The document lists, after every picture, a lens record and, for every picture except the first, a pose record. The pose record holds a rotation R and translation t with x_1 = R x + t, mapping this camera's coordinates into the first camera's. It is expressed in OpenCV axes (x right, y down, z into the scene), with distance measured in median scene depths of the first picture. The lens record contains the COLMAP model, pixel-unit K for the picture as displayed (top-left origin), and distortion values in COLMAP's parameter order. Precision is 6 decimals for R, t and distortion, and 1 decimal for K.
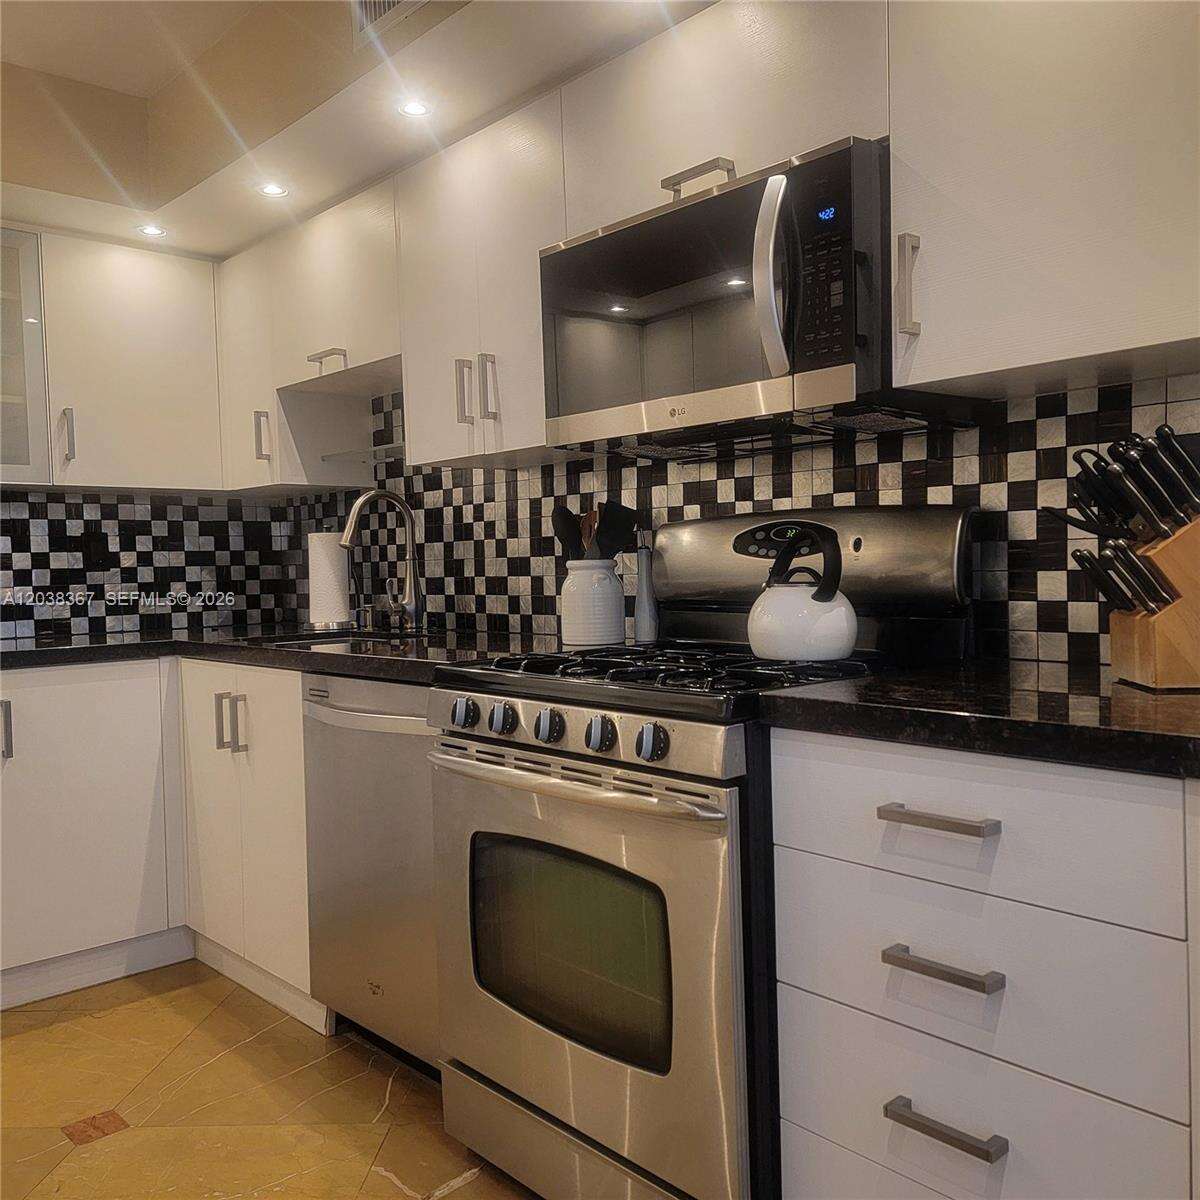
lens RADIAL K [[1106.3, 0, 600.0], [0, 1106.3, 600.0], [0, 0, 1]] dist [0.126810, -0.122474]
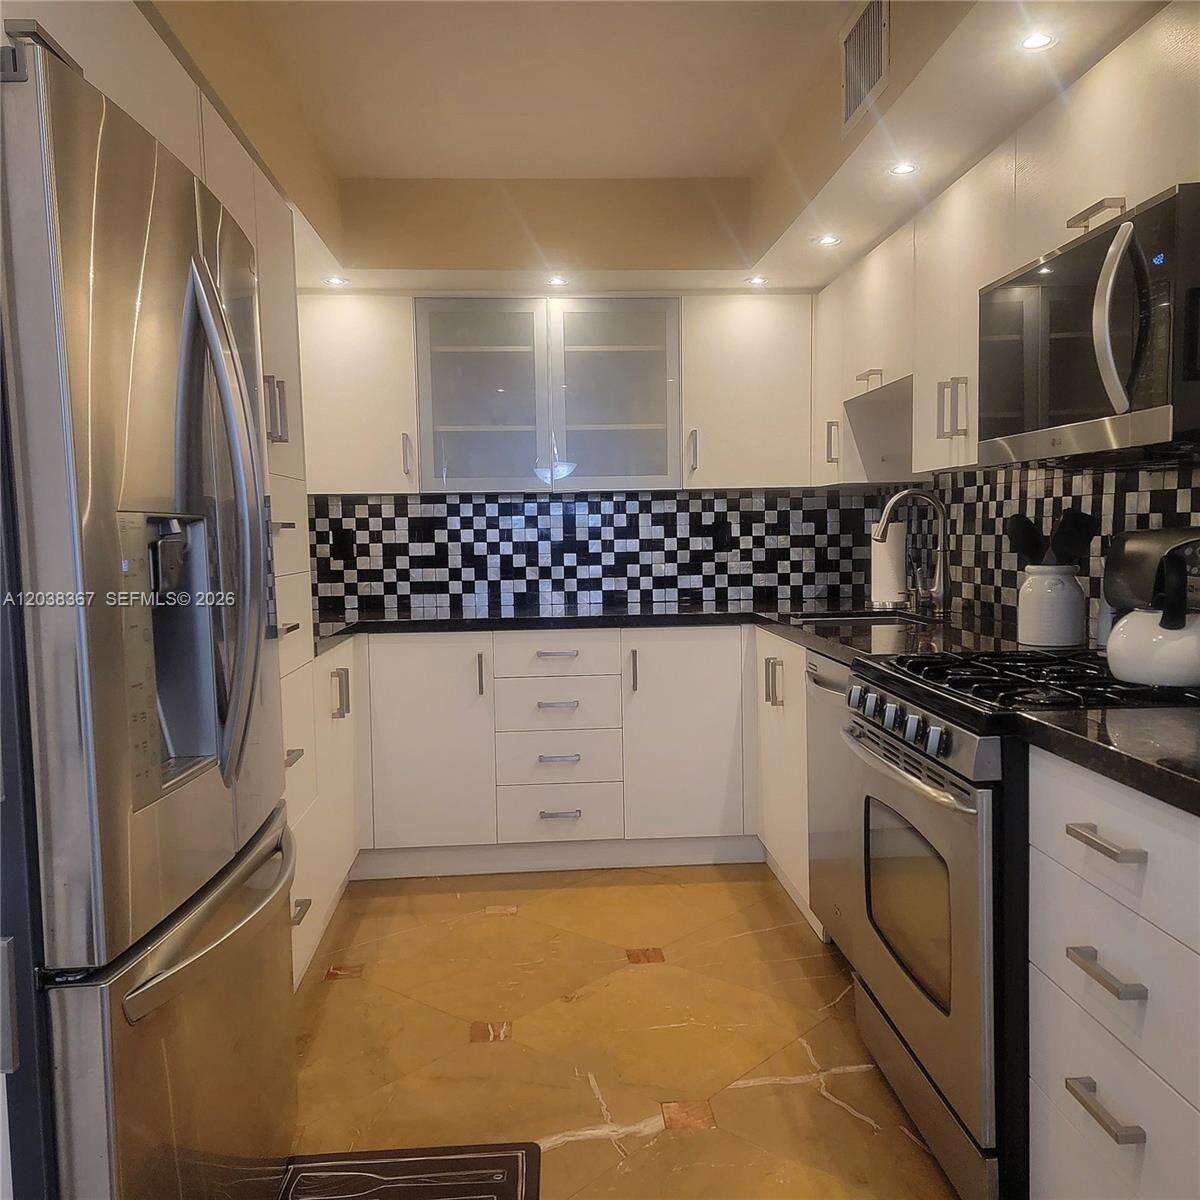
lens RADIAL K [[1107.6, 0, 601.4], [0, 1107.6, 611.5], [0, 0, 1]] dist [0.110166, -0.006844]
pose [[0.785752, 0.056271, -0.615977, 0.252979], [-0.019810, 0.997632, 0.065865, -0.042969], [0.618225, -0.039551, 0.785005, -0.084963]]
